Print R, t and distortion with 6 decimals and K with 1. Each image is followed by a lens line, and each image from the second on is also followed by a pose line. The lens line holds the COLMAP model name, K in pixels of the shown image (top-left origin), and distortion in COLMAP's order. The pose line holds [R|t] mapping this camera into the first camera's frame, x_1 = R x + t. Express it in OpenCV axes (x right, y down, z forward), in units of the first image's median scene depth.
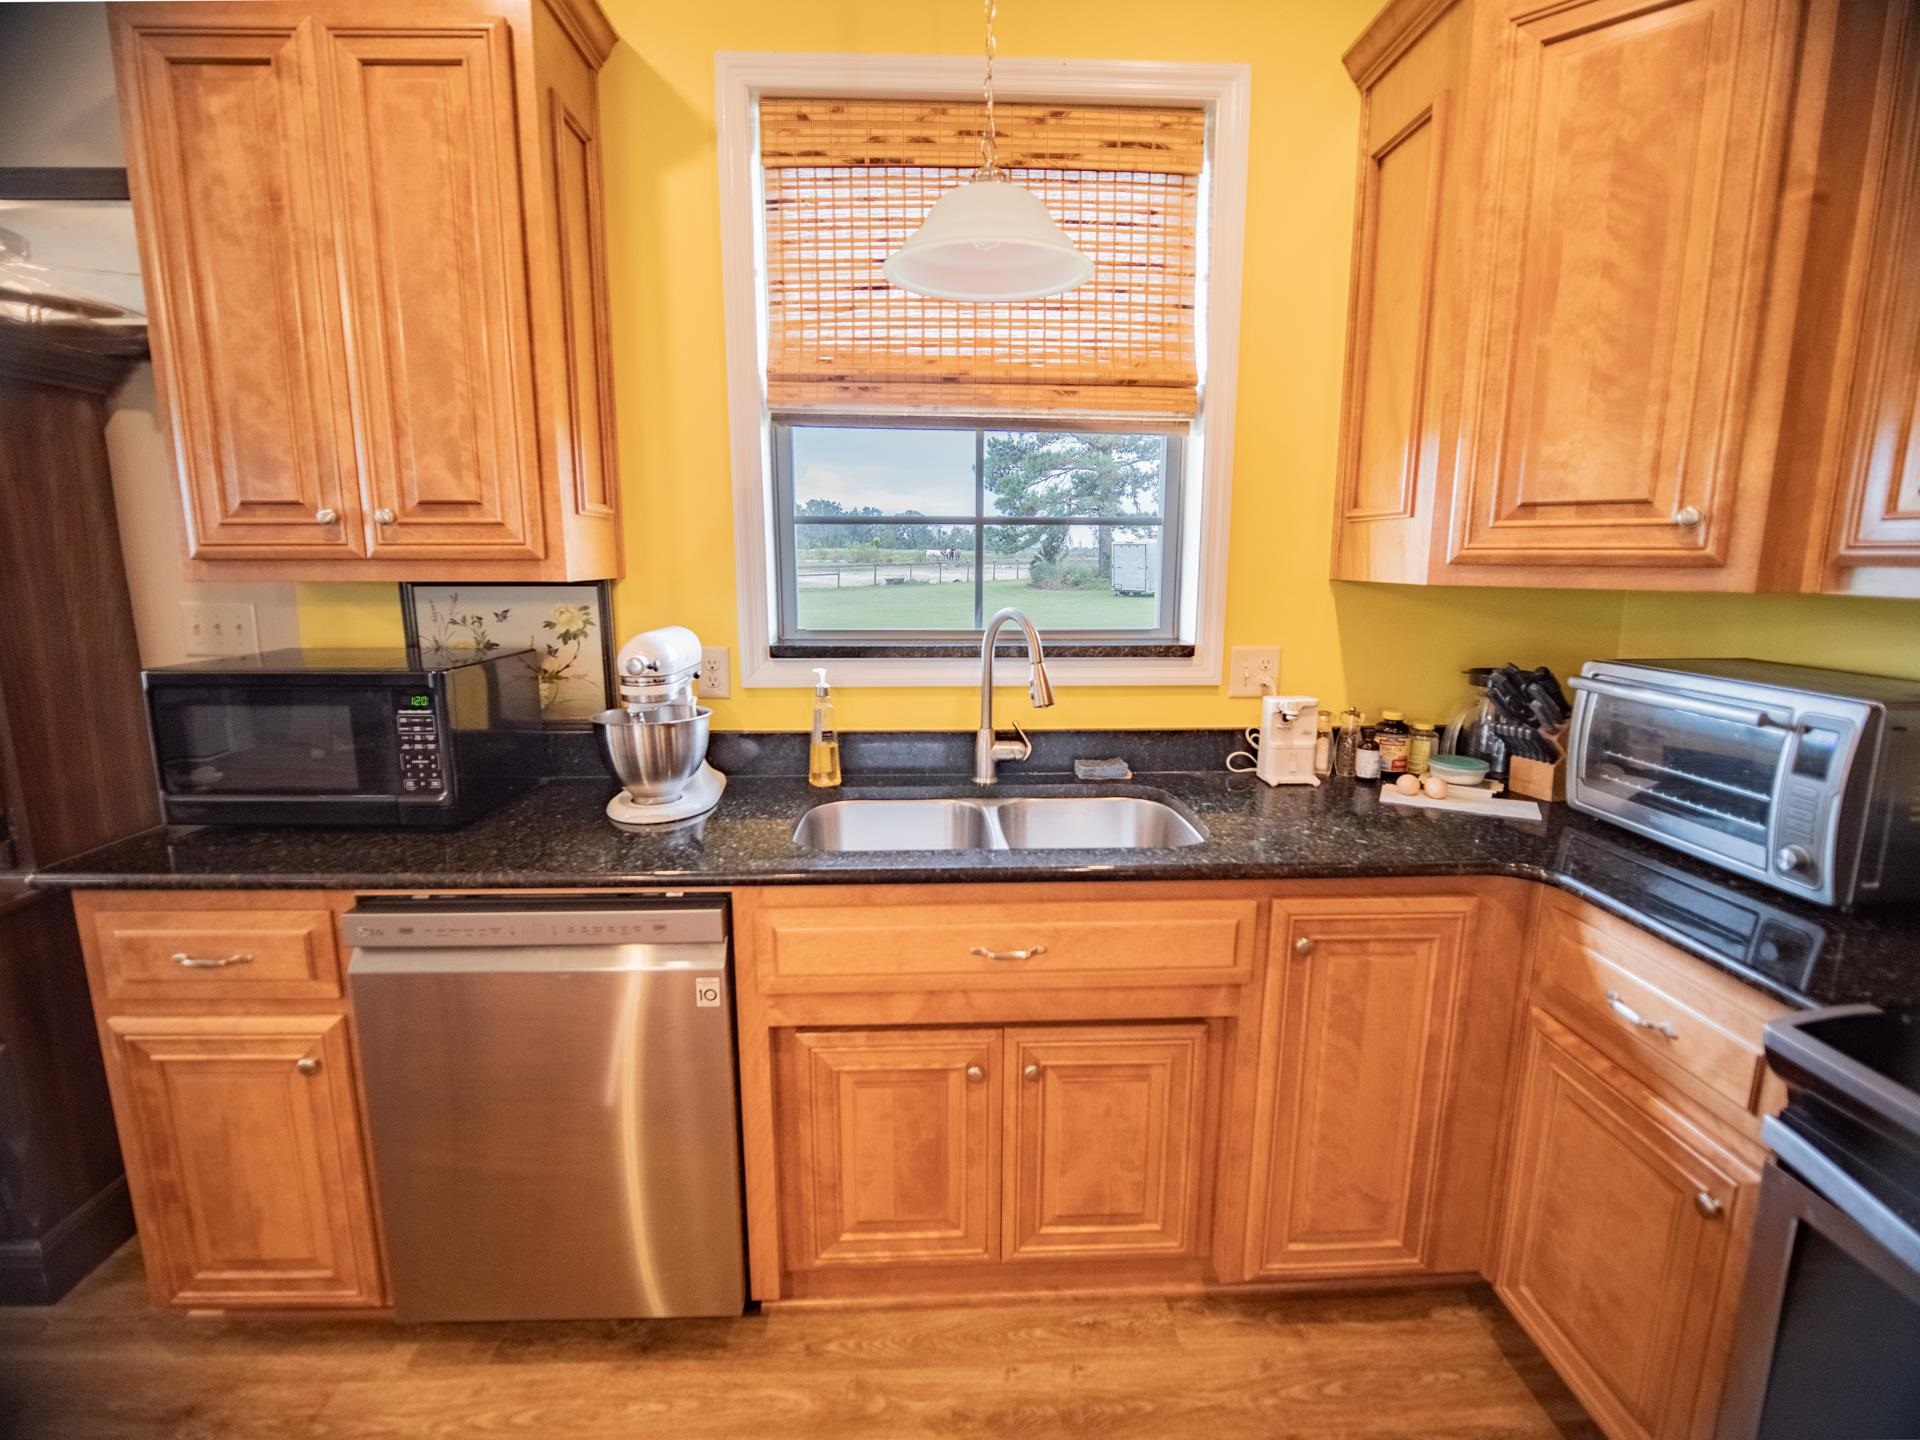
lens RADIAL K [[873.2, 0, 959.4], [0, 873.2, 711.9], [0, 0, 1]] dist [-0.016663, -0.001045]
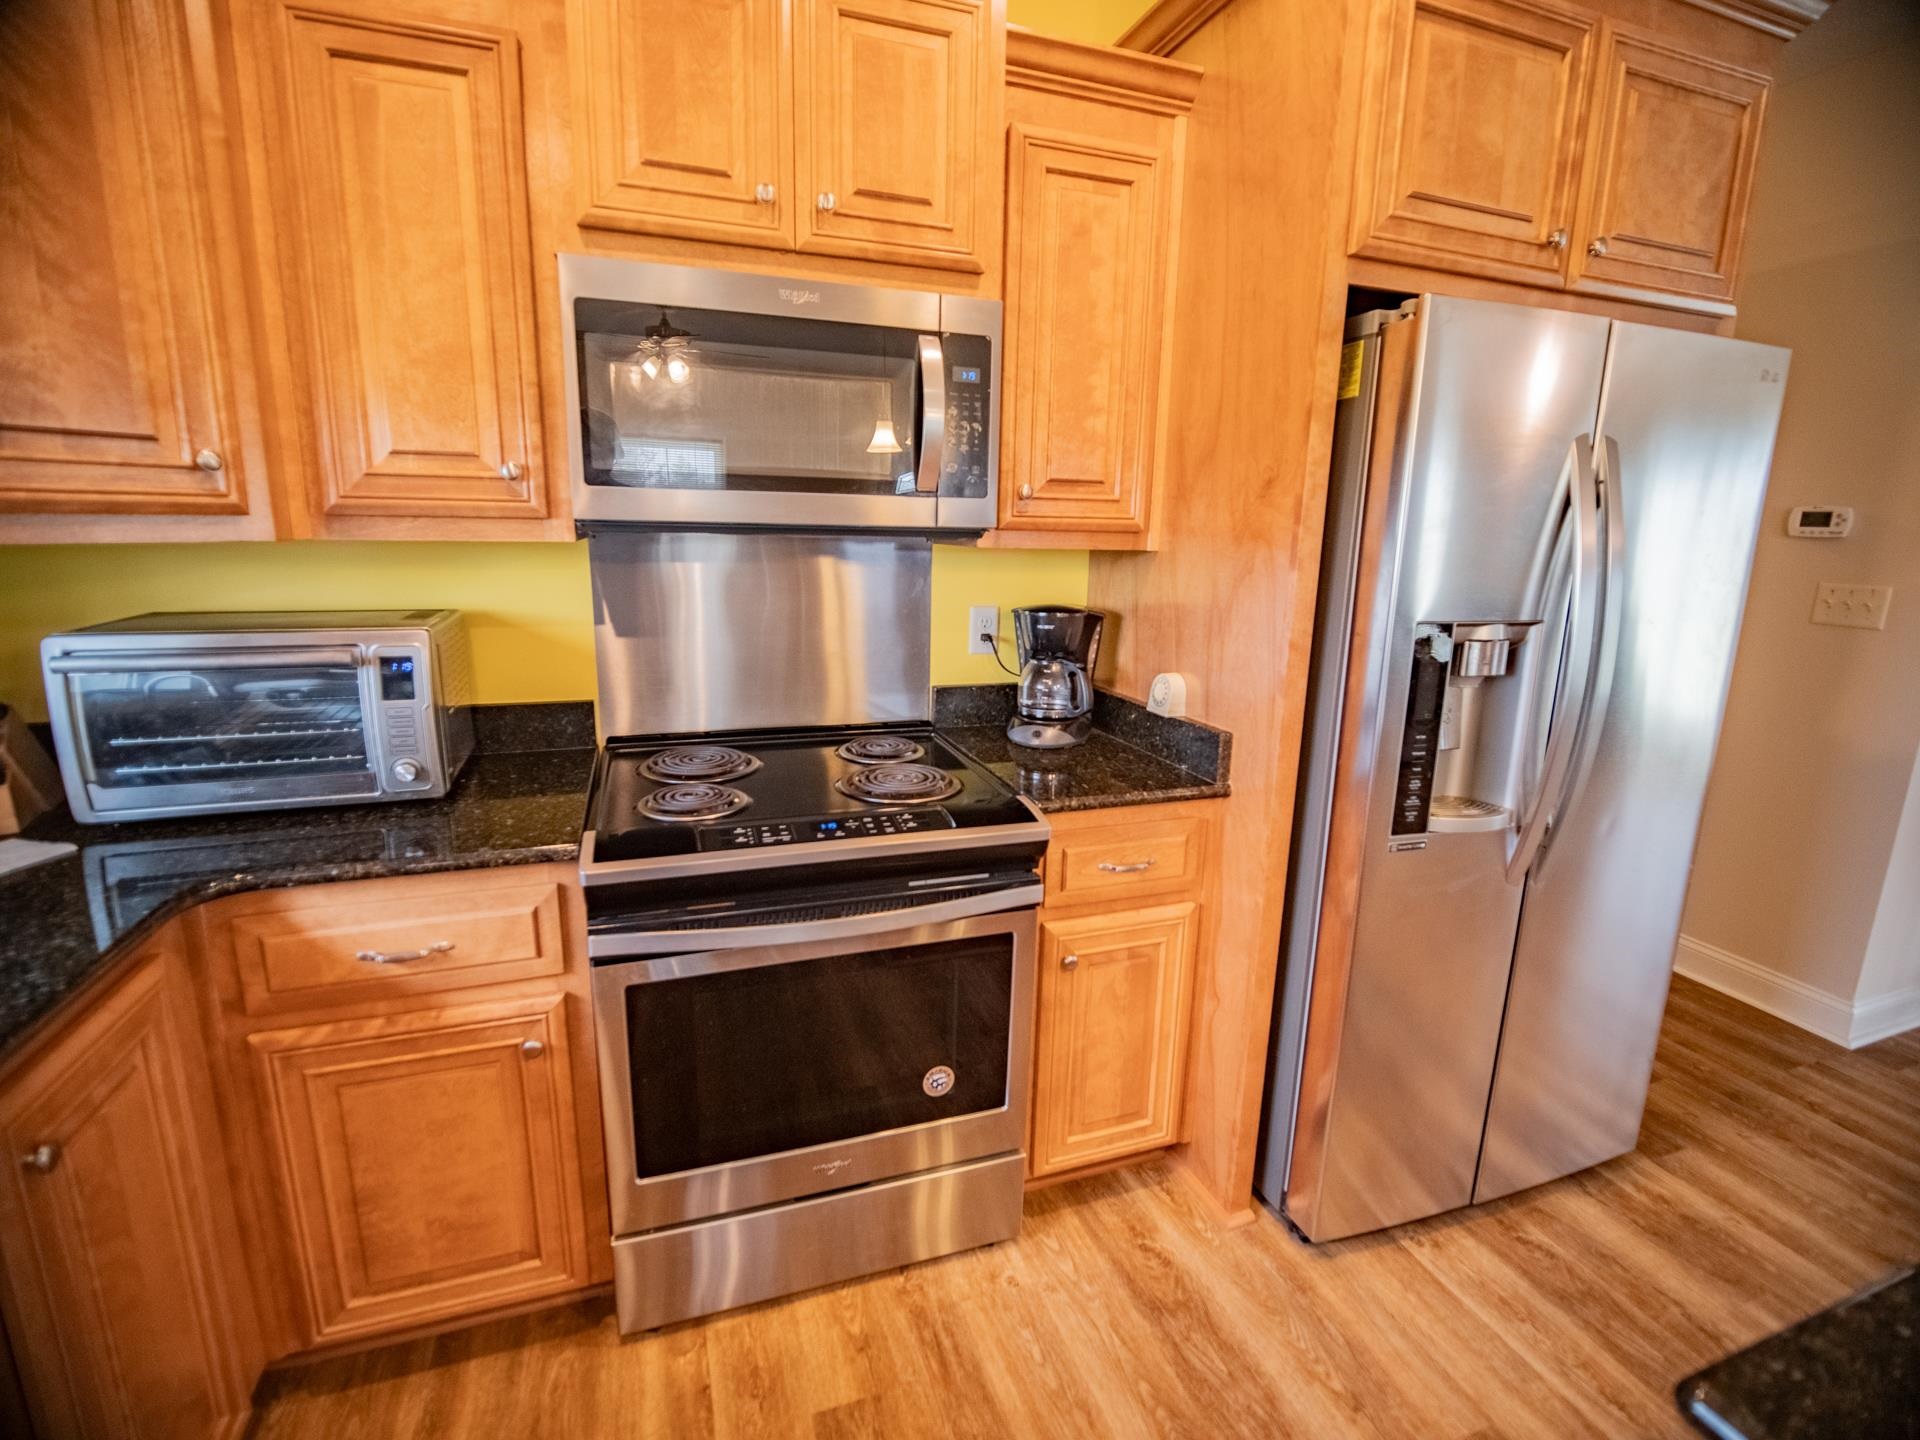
lens RADIAL K [[873.2, 0, 959.4], [0, 873.2, 711.9], [0, 0, 1]] dist [-0.016663, -0.001045]
pose [[-0.291242, -0.203455, 0.934764, -0.257114], [0.149101, 0.955528, 0.254430, -0.073053], [-0.944959, 0.213475, -0.247955, 0.459038]]
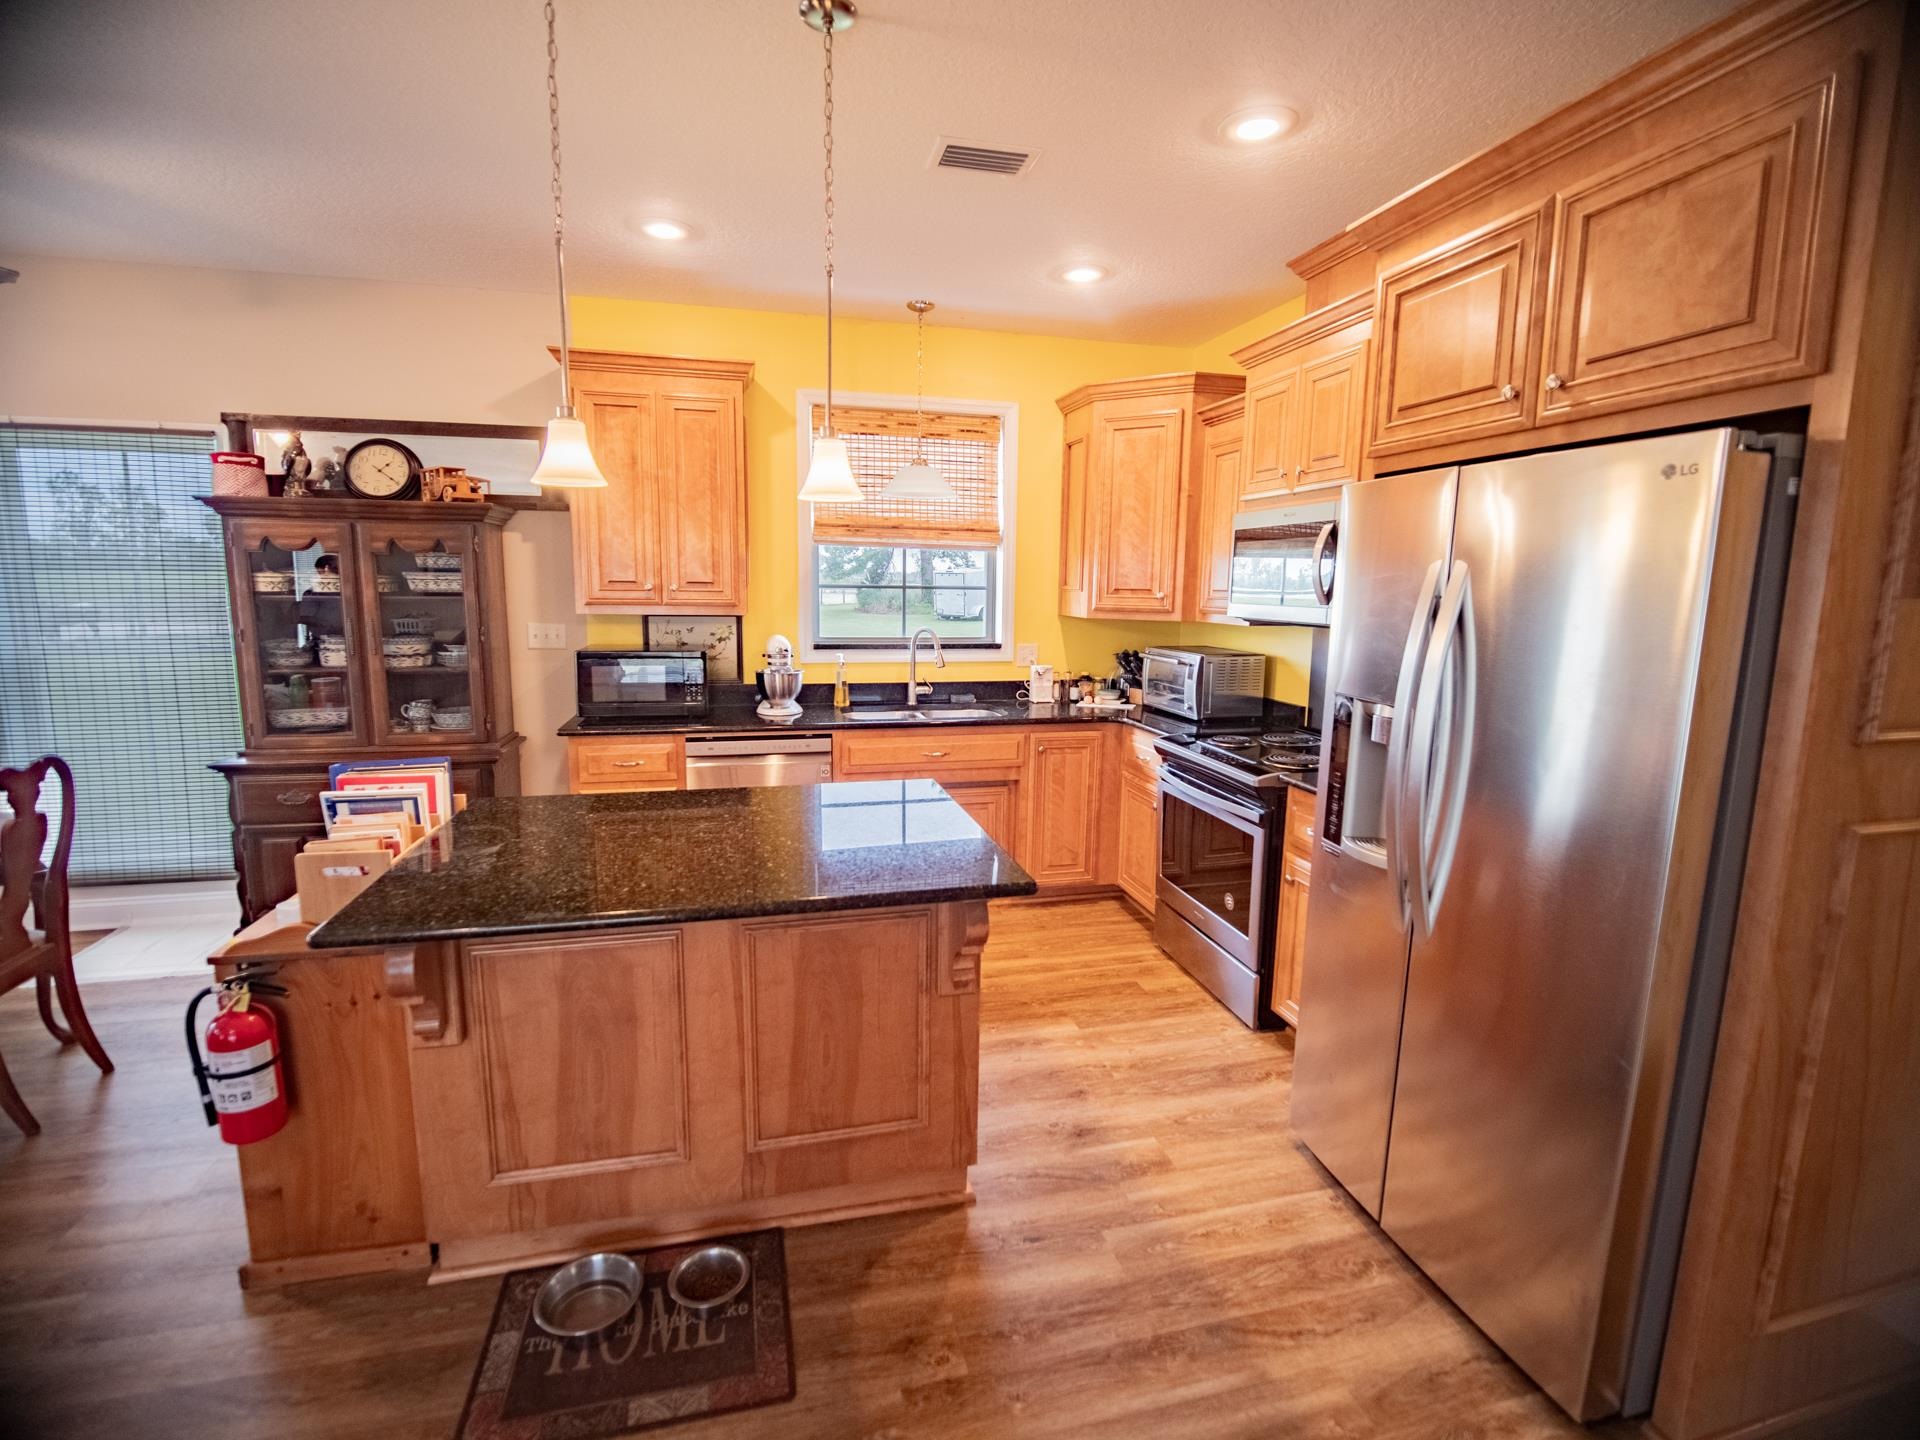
lens RADIAL K [[873.2, 0, 959.4], [0, 873.2, 711.9], [0, 0, 1]] dist [-0.016663, -0.001045]
pose [[0.979148, -0.016923, 0.202443, -0.388459], [0.022812, 0.999381, -0.026793, 0.205867], [-0.201864, 0.030852, 0.978927, -1.548324]]
